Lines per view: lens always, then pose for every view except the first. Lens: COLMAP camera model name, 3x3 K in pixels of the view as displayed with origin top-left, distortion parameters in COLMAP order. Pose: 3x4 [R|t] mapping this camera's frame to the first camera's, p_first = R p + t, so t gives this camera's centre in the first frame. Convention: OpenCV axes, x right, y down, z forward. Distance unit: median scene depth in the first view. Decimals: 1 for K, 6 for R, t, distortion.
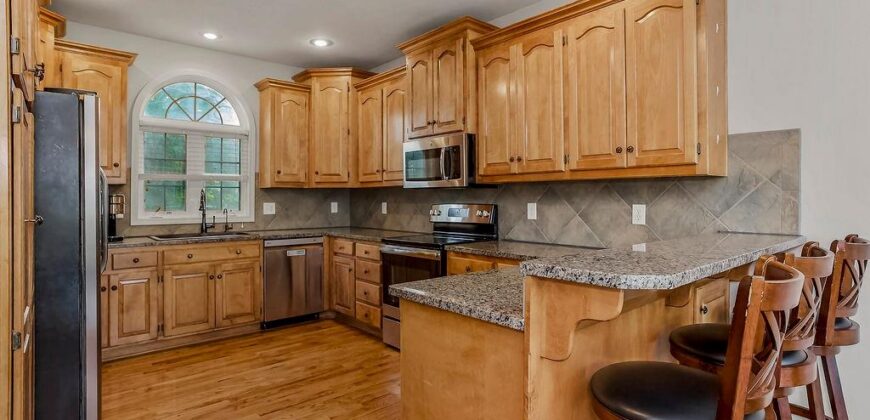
lens RADIAL K [[433.6, 0, 449.1], [0, 433.6, 190.6], [0, 0, 1]] dist [-0.002475, 0.001326]
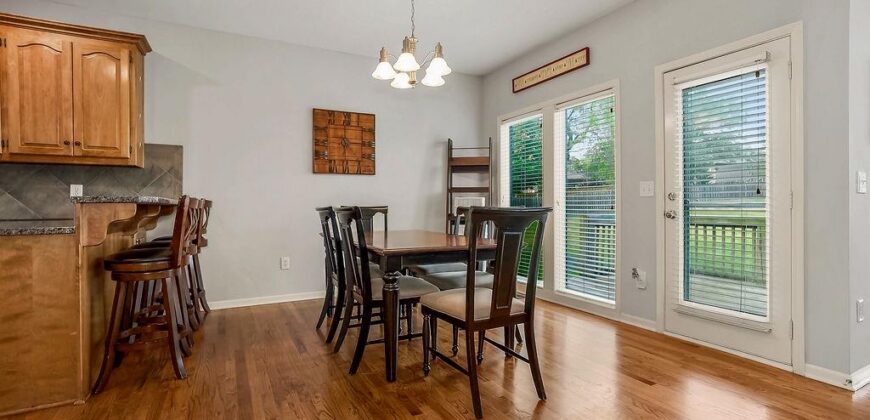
lens RADIAL K [[404.7, 0, 432.6], [0, 404.7, 203.0], [0, 0, 1]] dist [-0.032301, 0.014153]
pose [[0.263822, 0.002448, 0.964568, -0.524469], [-0.012567, 0.999921, 0.000900, 0.082623], [-0.964490, -0.012360, 0.263832, -0.463729]]
